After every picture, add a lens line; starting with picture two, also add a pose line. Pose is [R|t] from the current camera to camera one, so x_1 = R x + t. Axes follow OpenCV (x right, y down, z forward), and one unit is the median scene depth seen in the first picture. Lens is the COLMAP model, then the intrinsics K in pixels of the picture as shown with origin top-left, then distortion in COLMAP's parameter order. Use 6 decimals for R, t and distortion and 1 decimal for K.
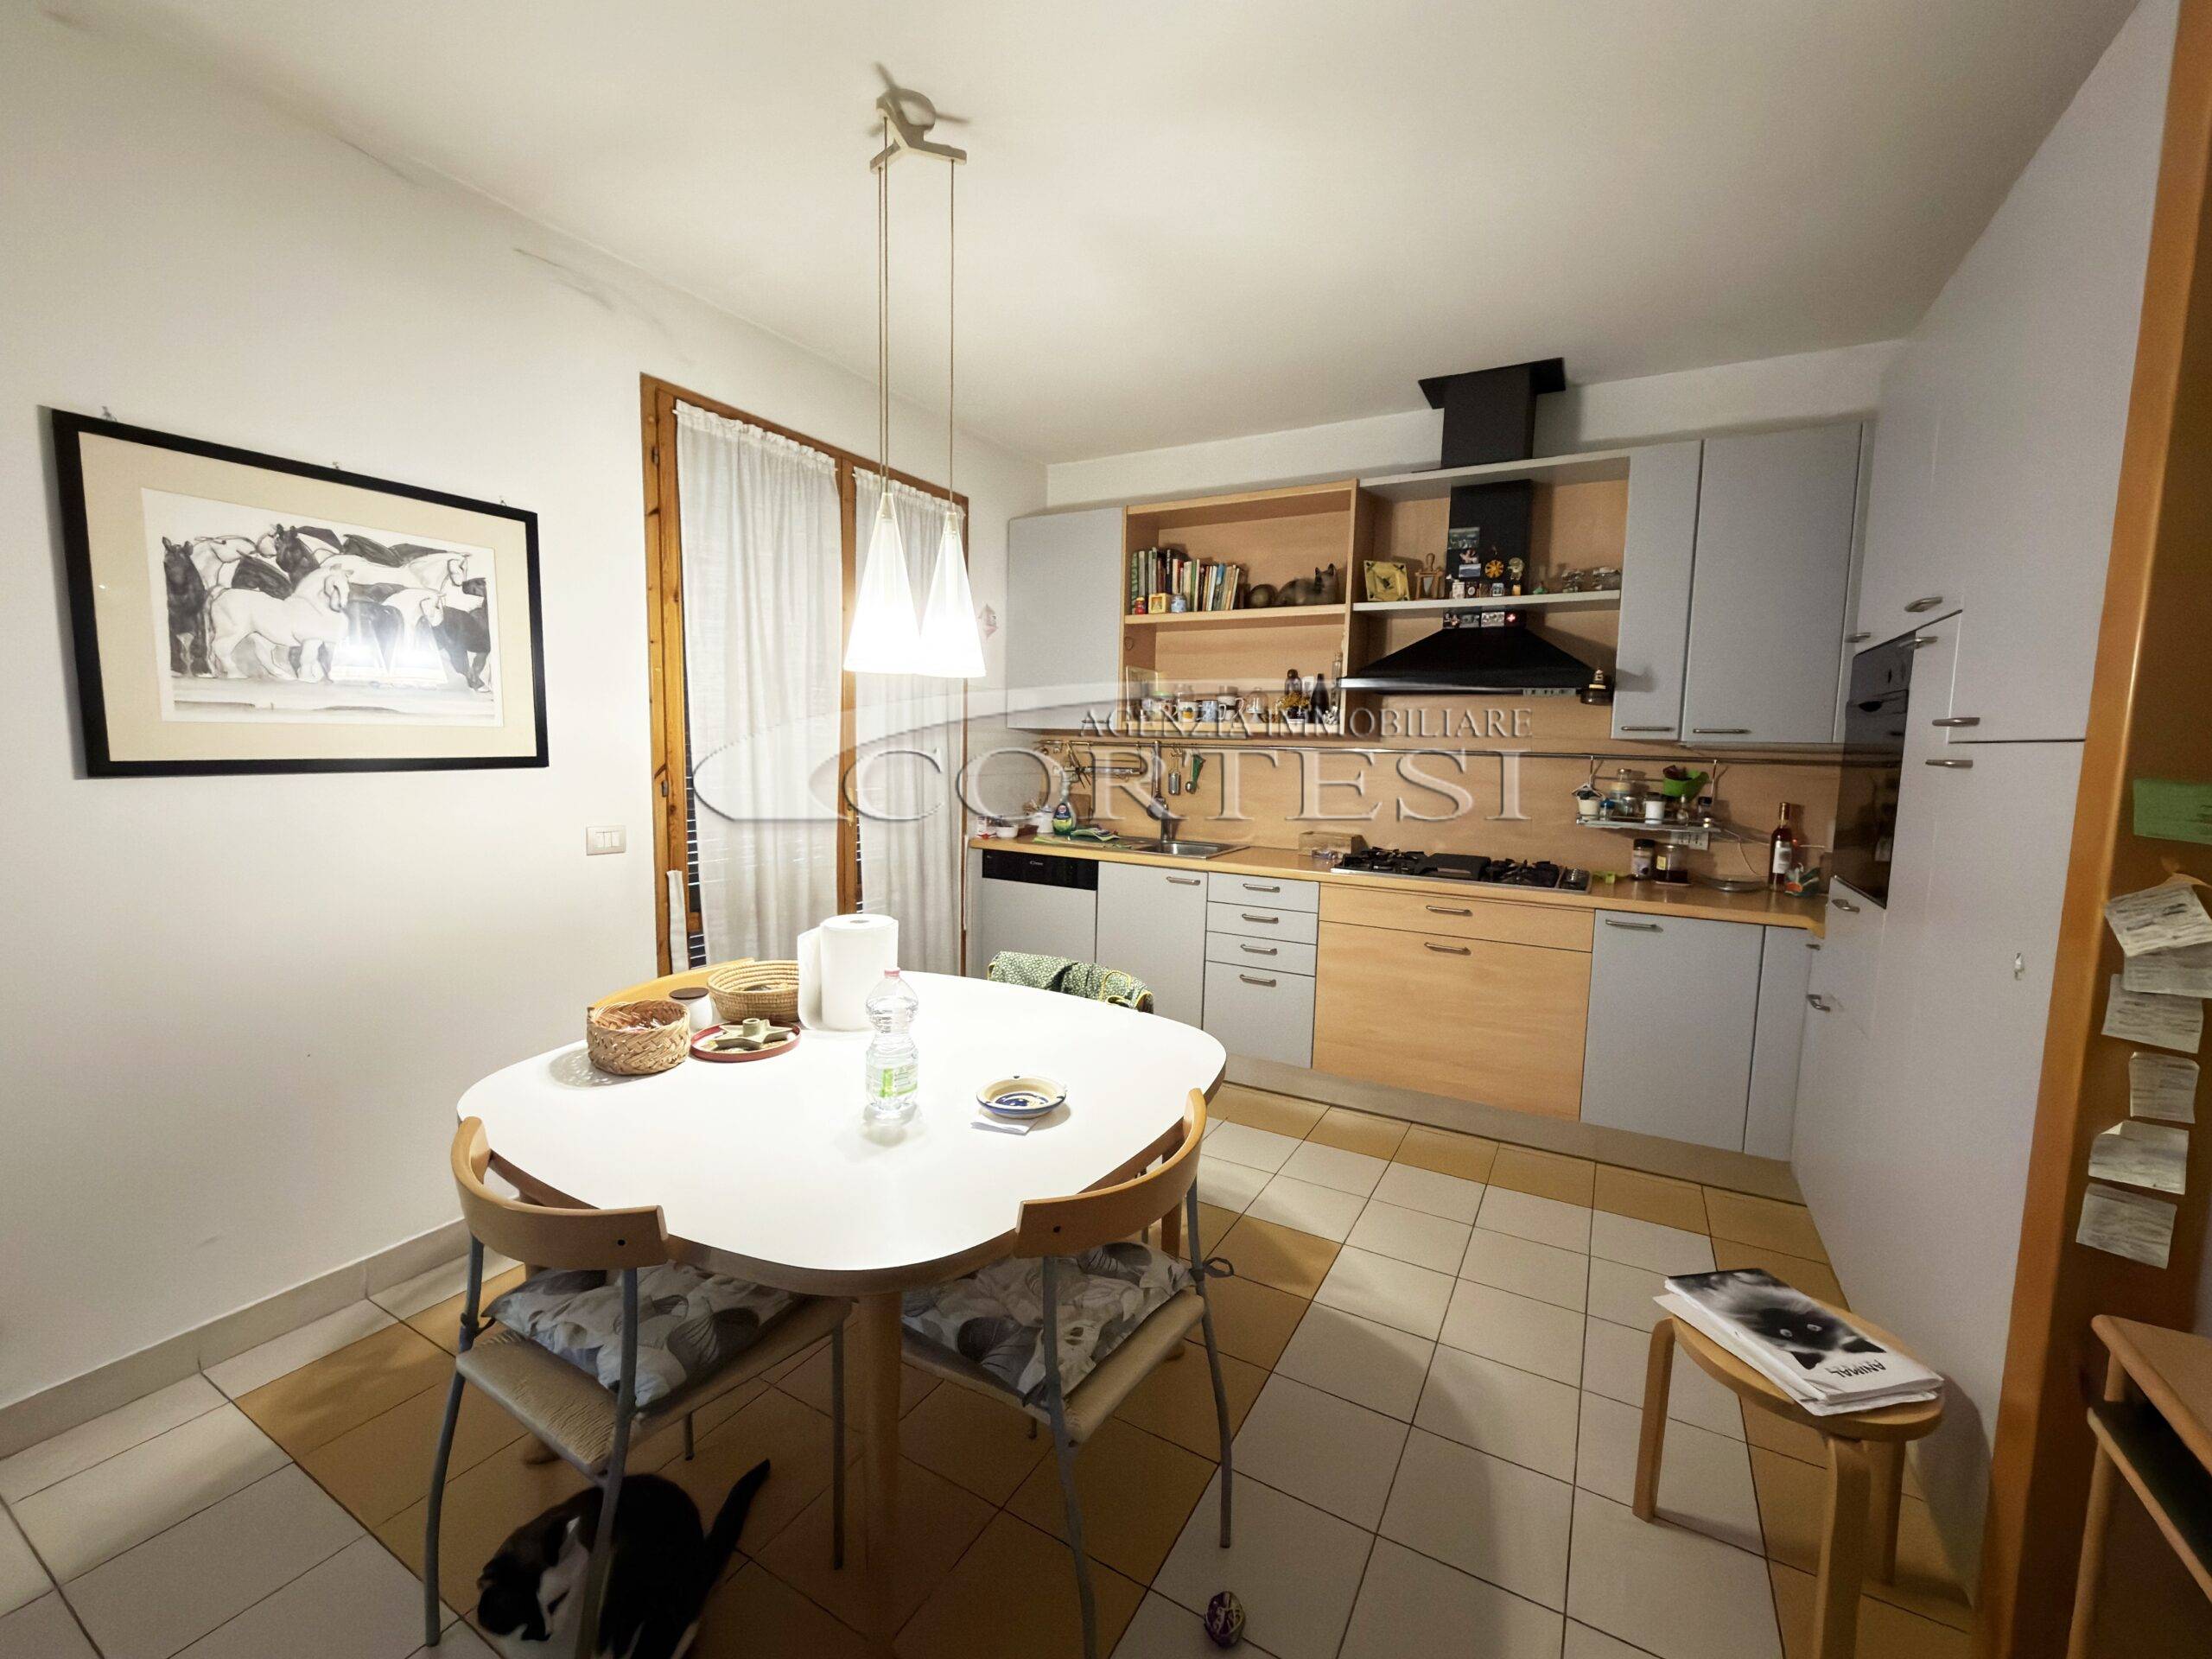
lens RADIAL K [[912.6, 0, 1105.8], [0, 912.6, 834.0], [0, 0, 1]] dist [-0.000401, -0.000096]
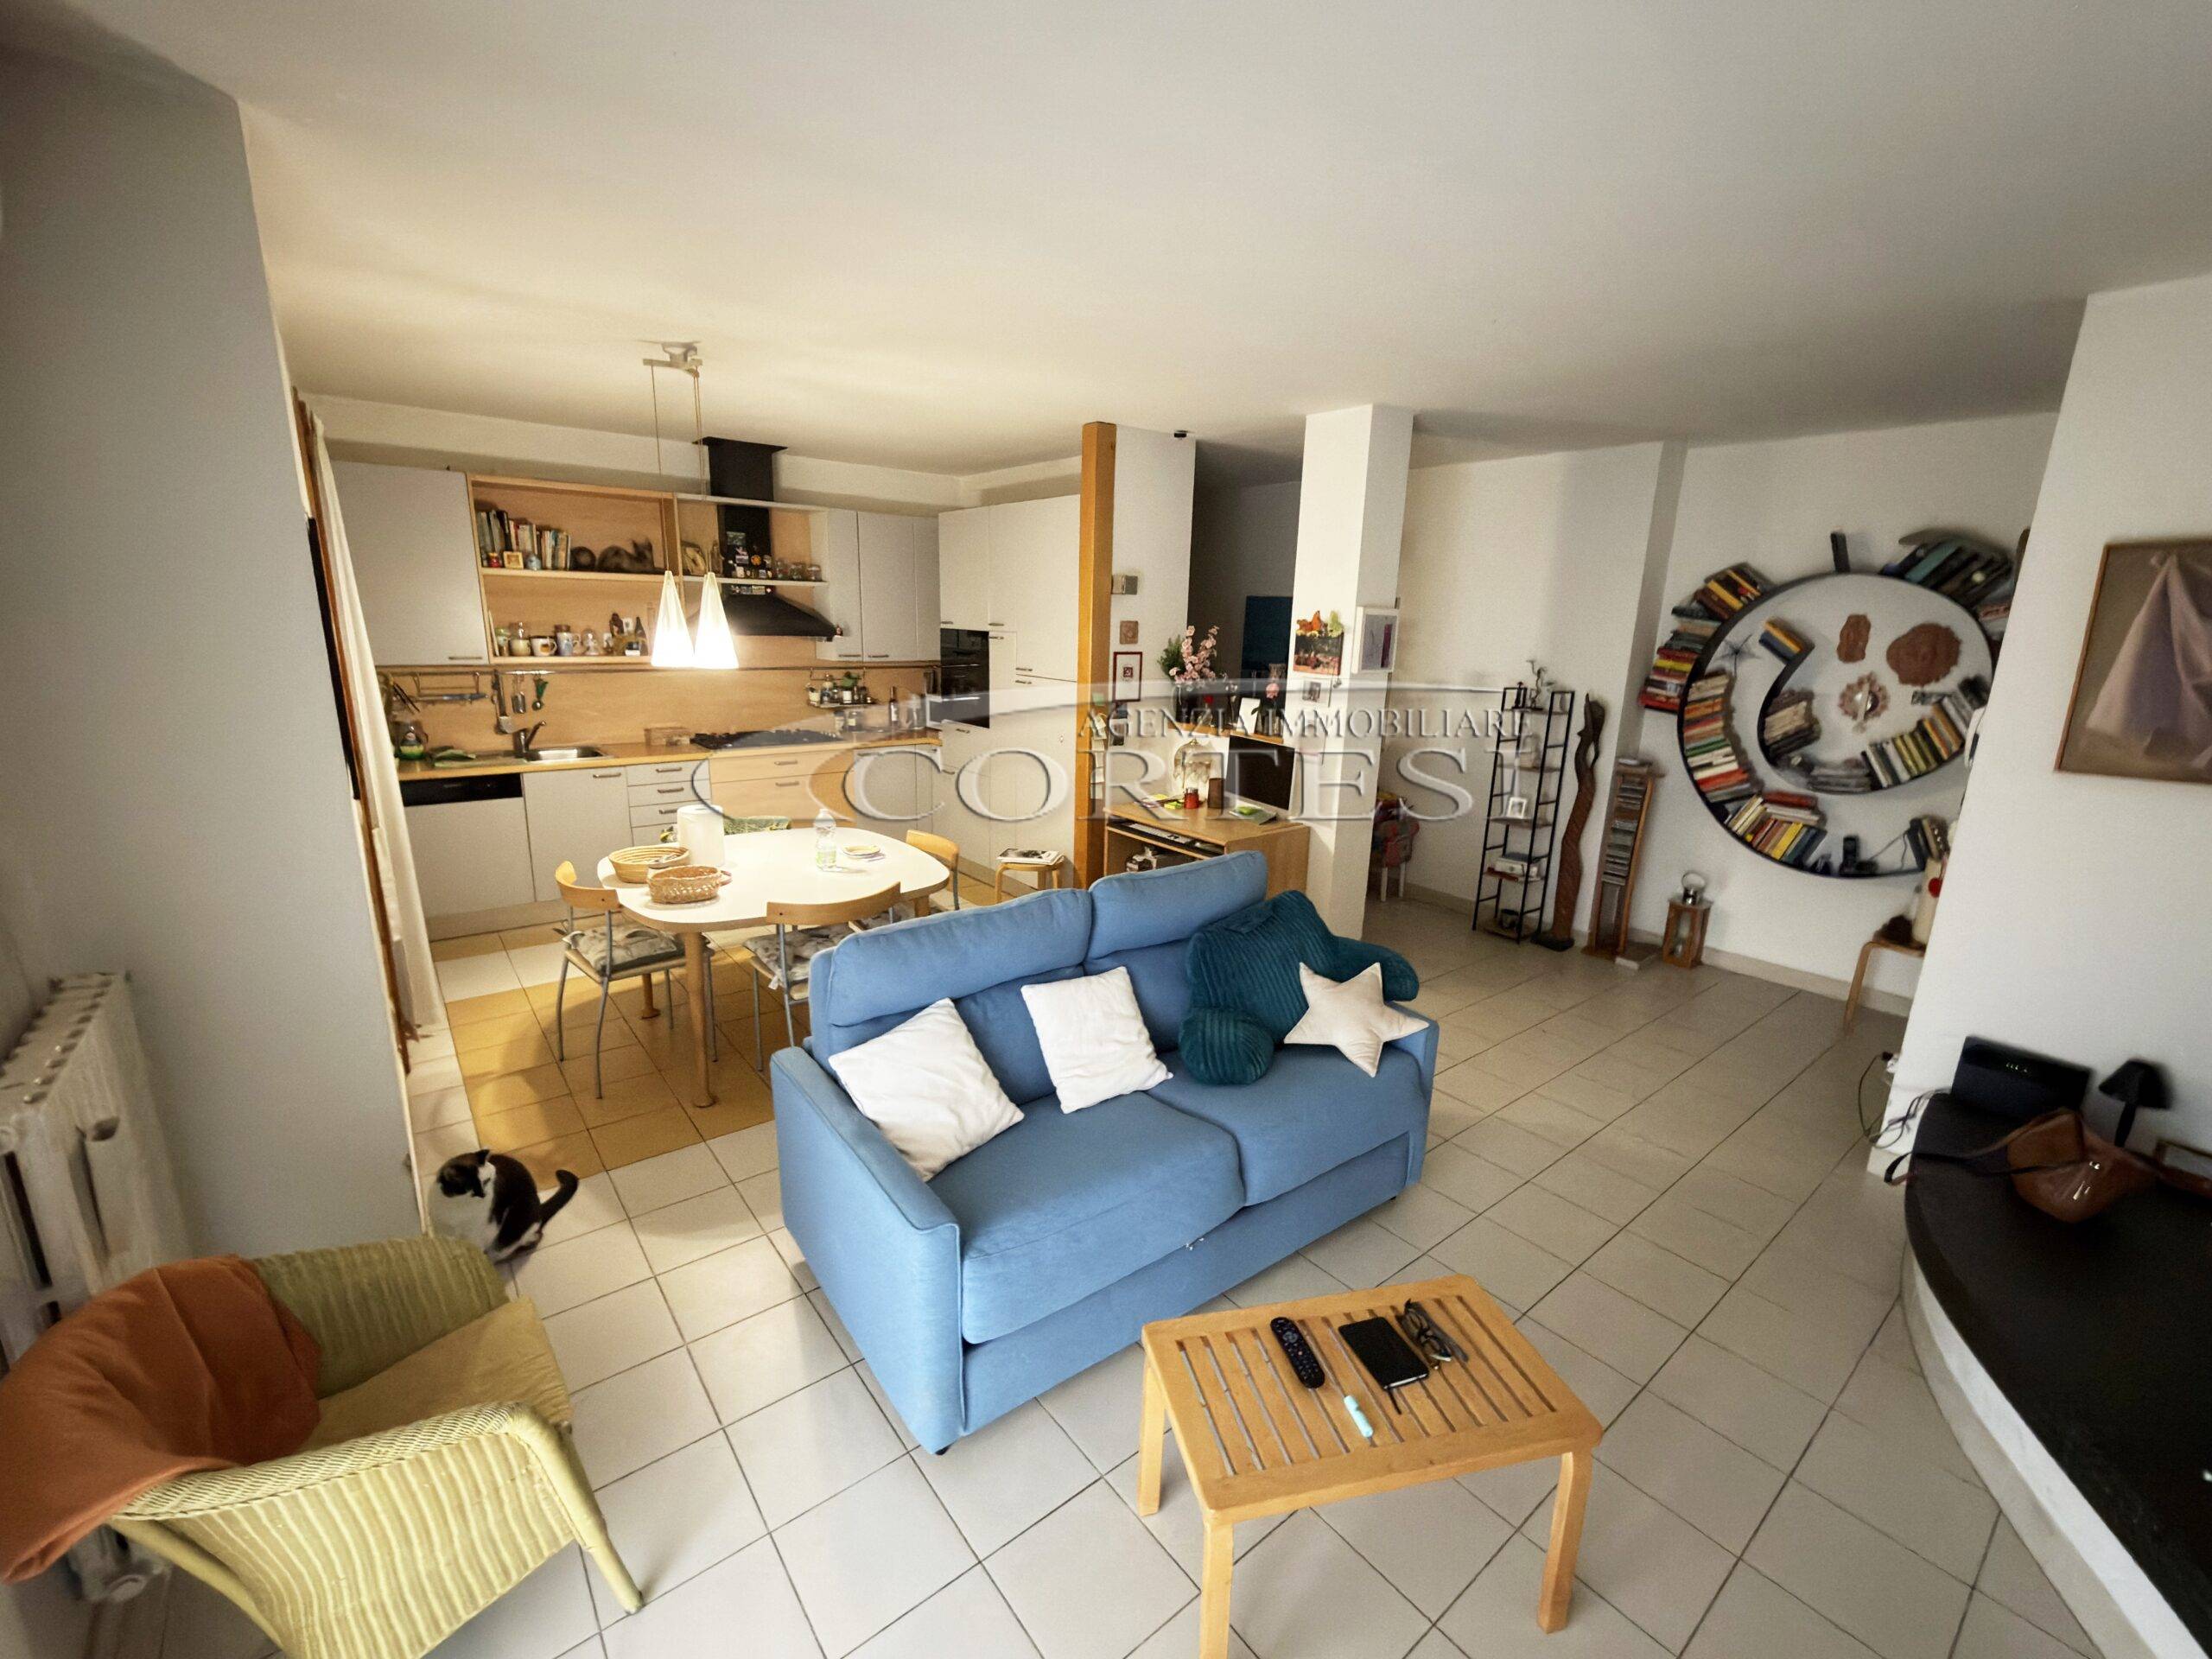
lens RADIAL K [[925.7, 0, 1105.7], [0, 925.7, 834.4], [0, 0, 1]] dist [-0.000377, -0.000071]
pose [[0.373952, -0.226529, 0.899358, -1.185495], [0.078290, 0.973961, 0.212767, -0.131222], [-0.924138, -0.009154, 0.381950, -0.309430]]
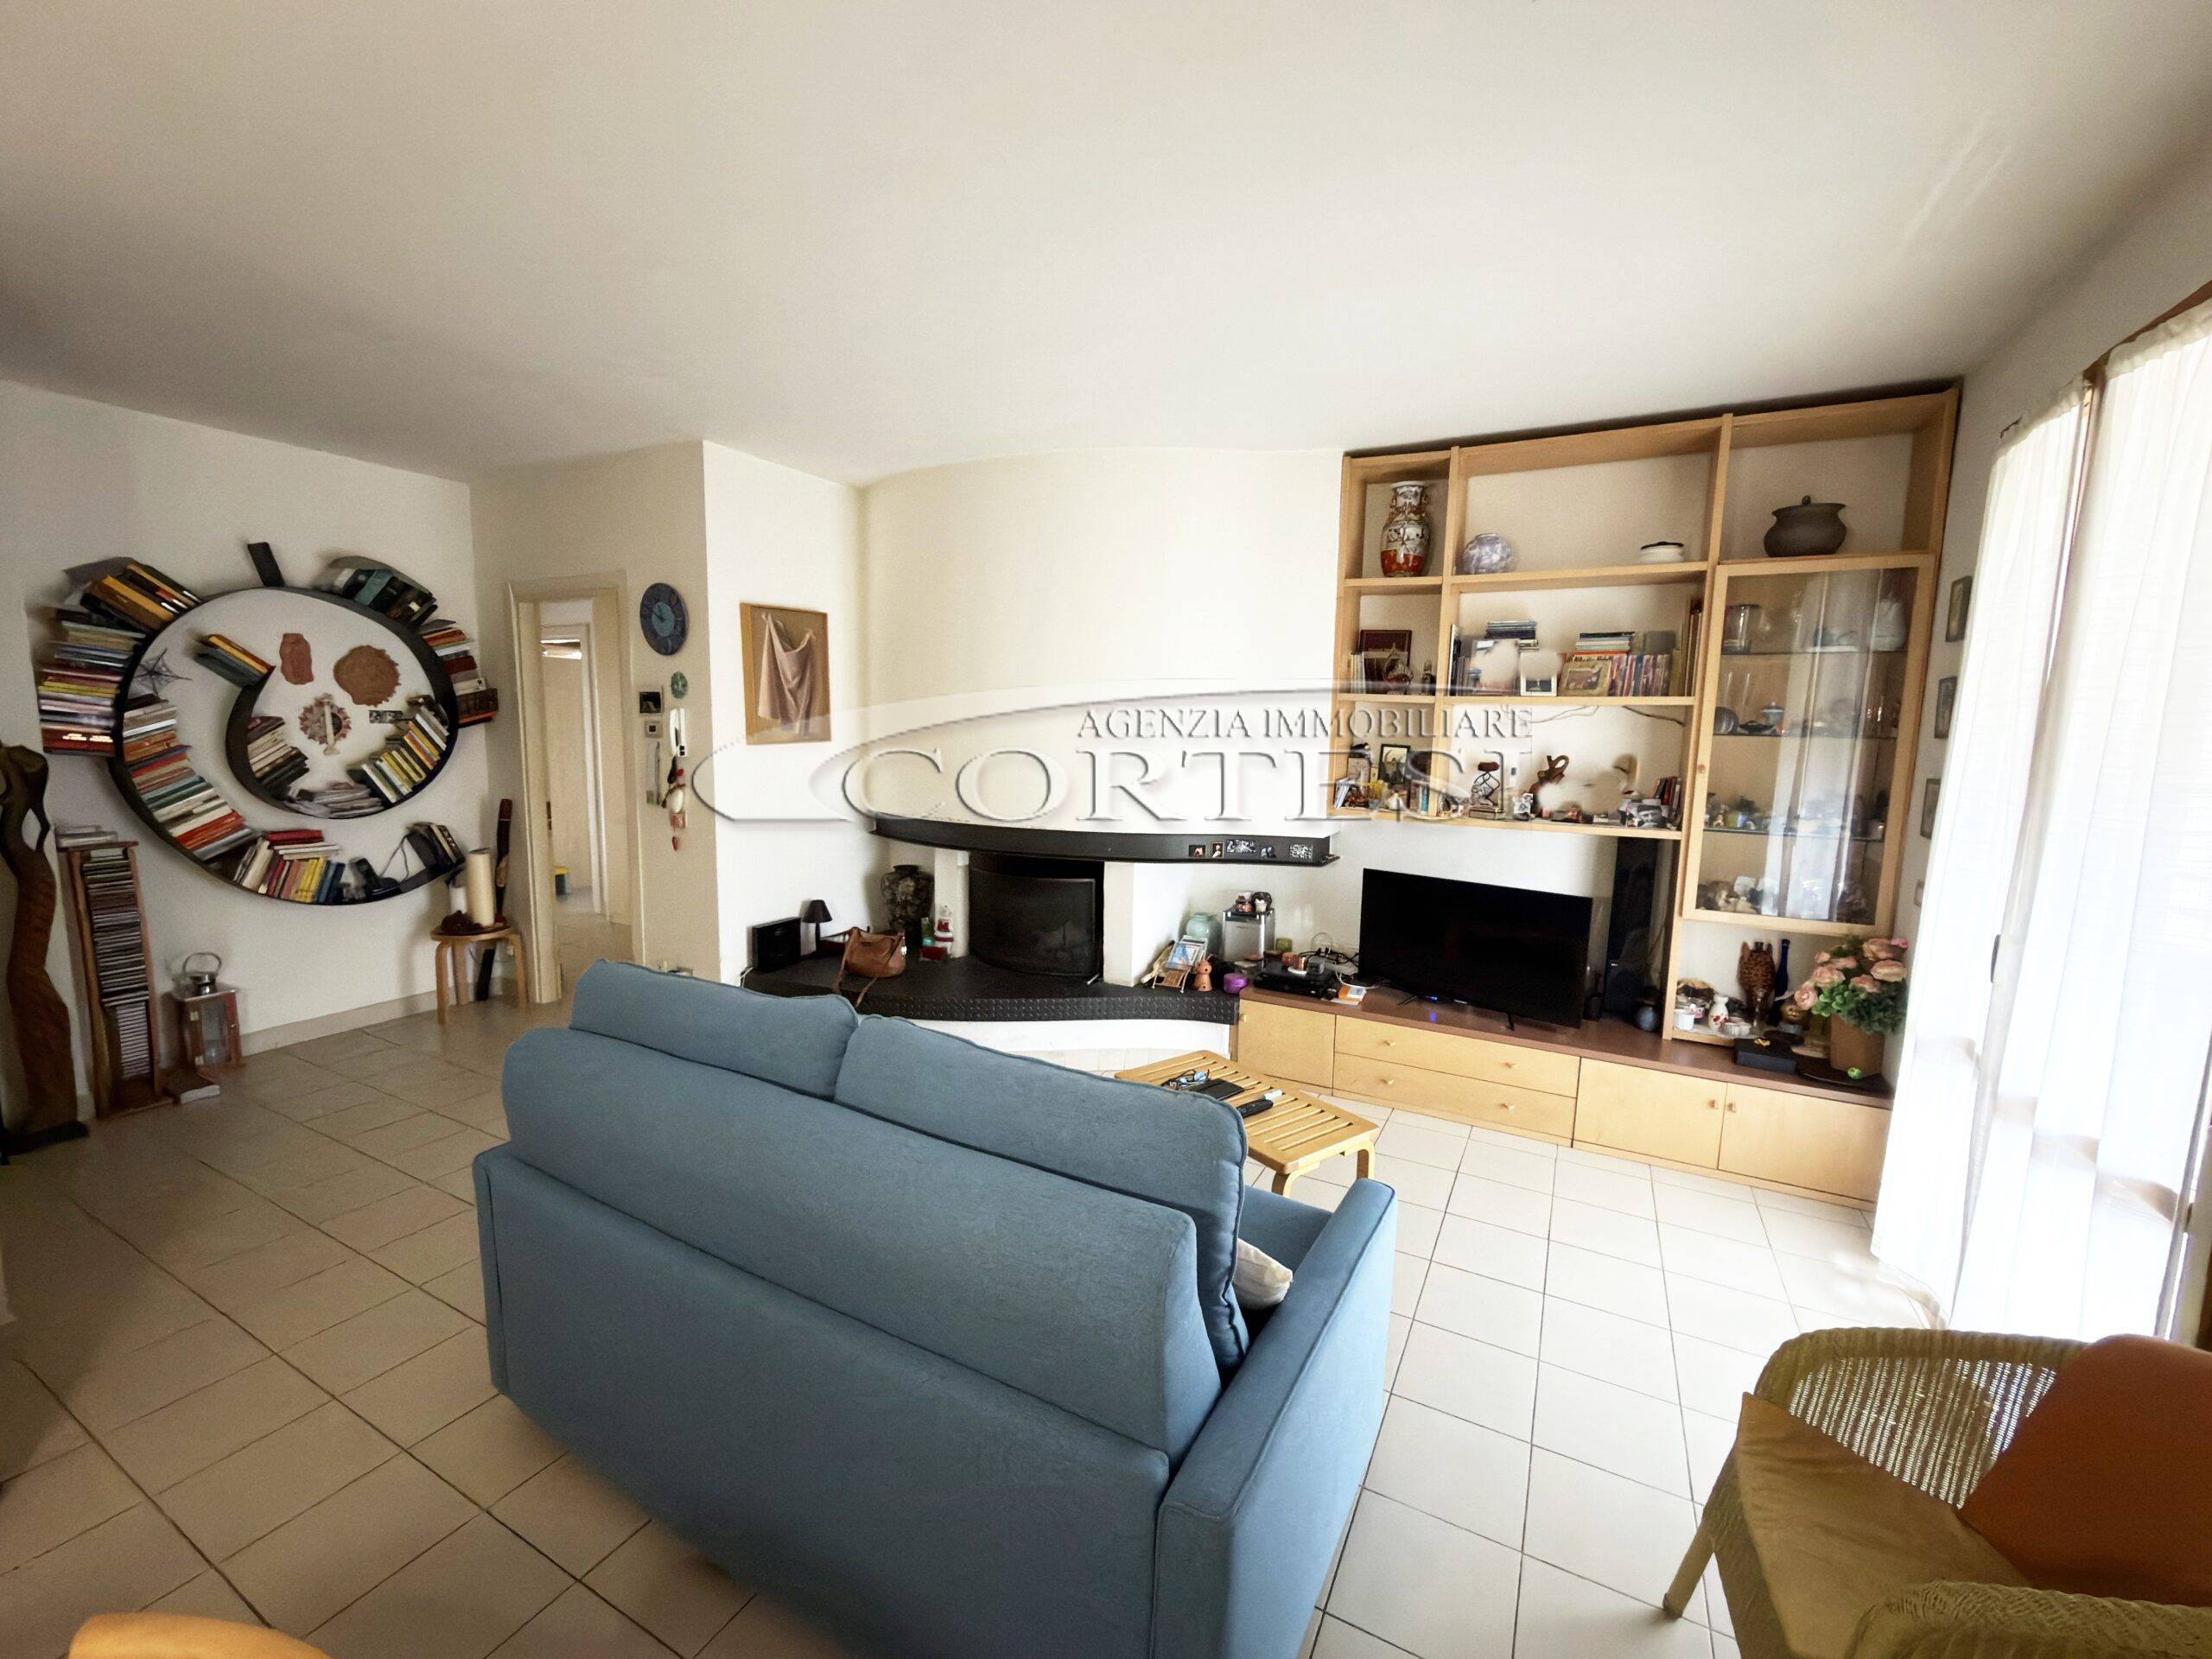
lens RADIAL K [[903.5, 0, 1105.6], [0, 903.5, 833.8], [0, 0, 1]] dist [0.000590, -0.000493]
pose [[-0.998847, -0.038972, -0.028019, -0.488443], [-0.044340, 0.972710, 0.227748, -0.135838], [0.018378, 0.228728, -0.973317, 0.626635]]
